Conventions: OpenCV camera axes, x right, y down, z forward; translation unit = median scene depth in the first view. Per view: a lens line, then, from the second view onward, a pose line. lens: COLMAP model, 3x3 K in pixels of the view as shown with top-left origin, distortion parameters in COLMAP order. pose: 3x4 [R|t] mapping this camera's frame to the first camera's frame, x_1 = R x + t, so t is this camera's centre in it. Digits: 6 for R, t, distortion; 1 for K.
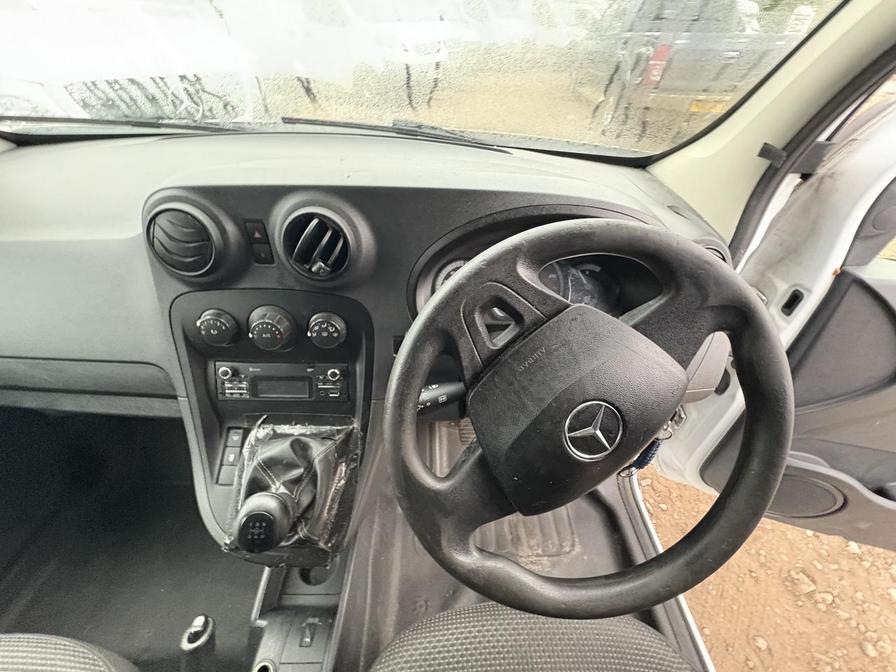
lens RADIAL K [[355.2, 0, 448.0], [0, 355.2, 334.2], [0, 0, 1]] dist [-0.000025, 0.000039]
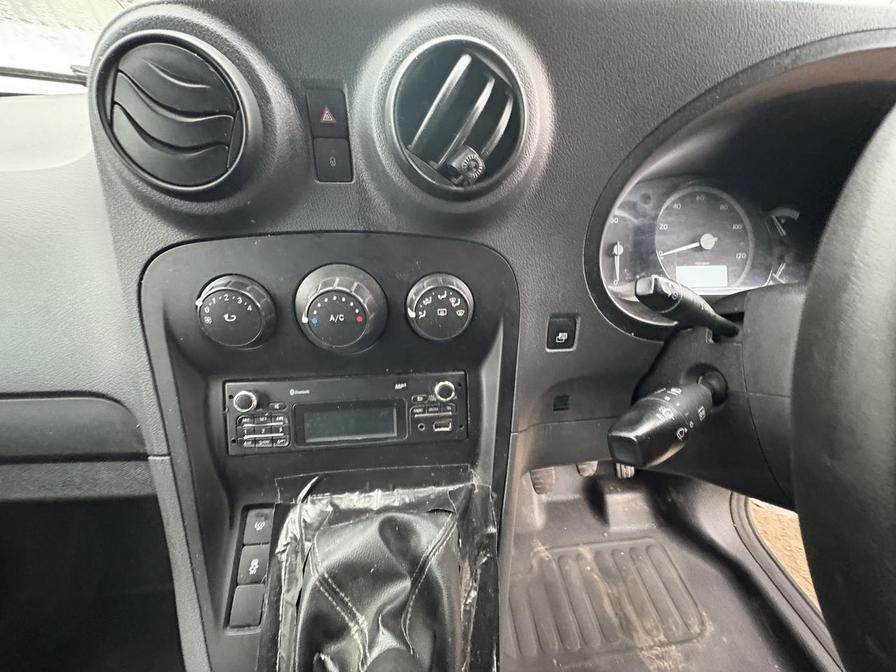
lens RADIAL K [[356.5, 0, 451.2], [0, 356.5, 333.0], [0, 0, 1]] dist [-0.002098, -0.000183]
pose [[0.995123, -0.057087, 0.080449, -0.342614], [0.066060, 0.991318, -0.113691, 0.085011], [-0.073260, 0.118451, 0.990254, 0.418425]]
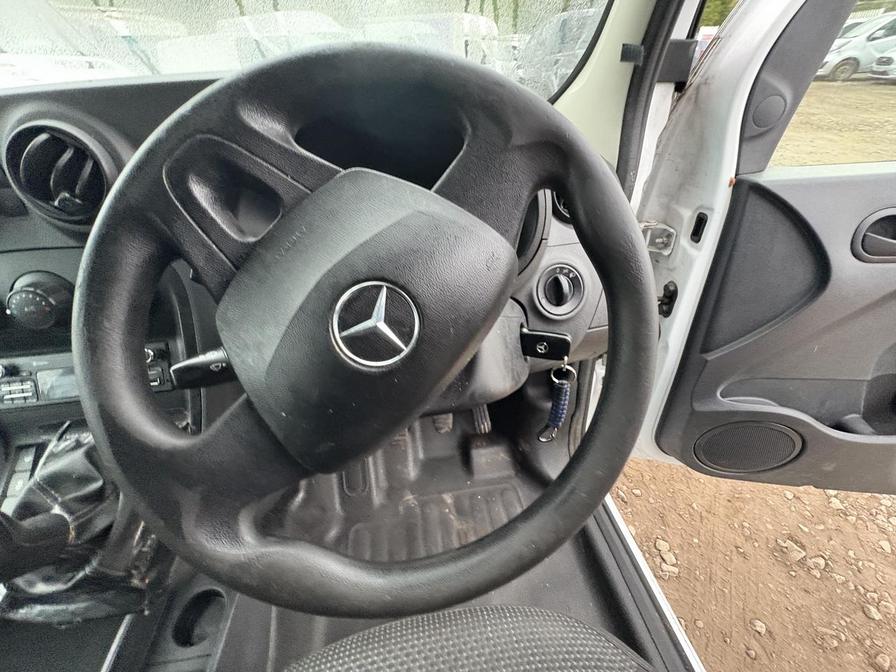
lens RADIAL K [[355.2, 0, 448.0], [0, 355.2, 334.2], [0, 0, 1]] dist [-0.000025, 0.000039]
pose [[0.989552, -0.131131, 0.059927, 0.293636], [0.135621, 0.987664, -0.078274, 0.212952], [-0.048923, 0.085583, 0.995129, 0.173700]]
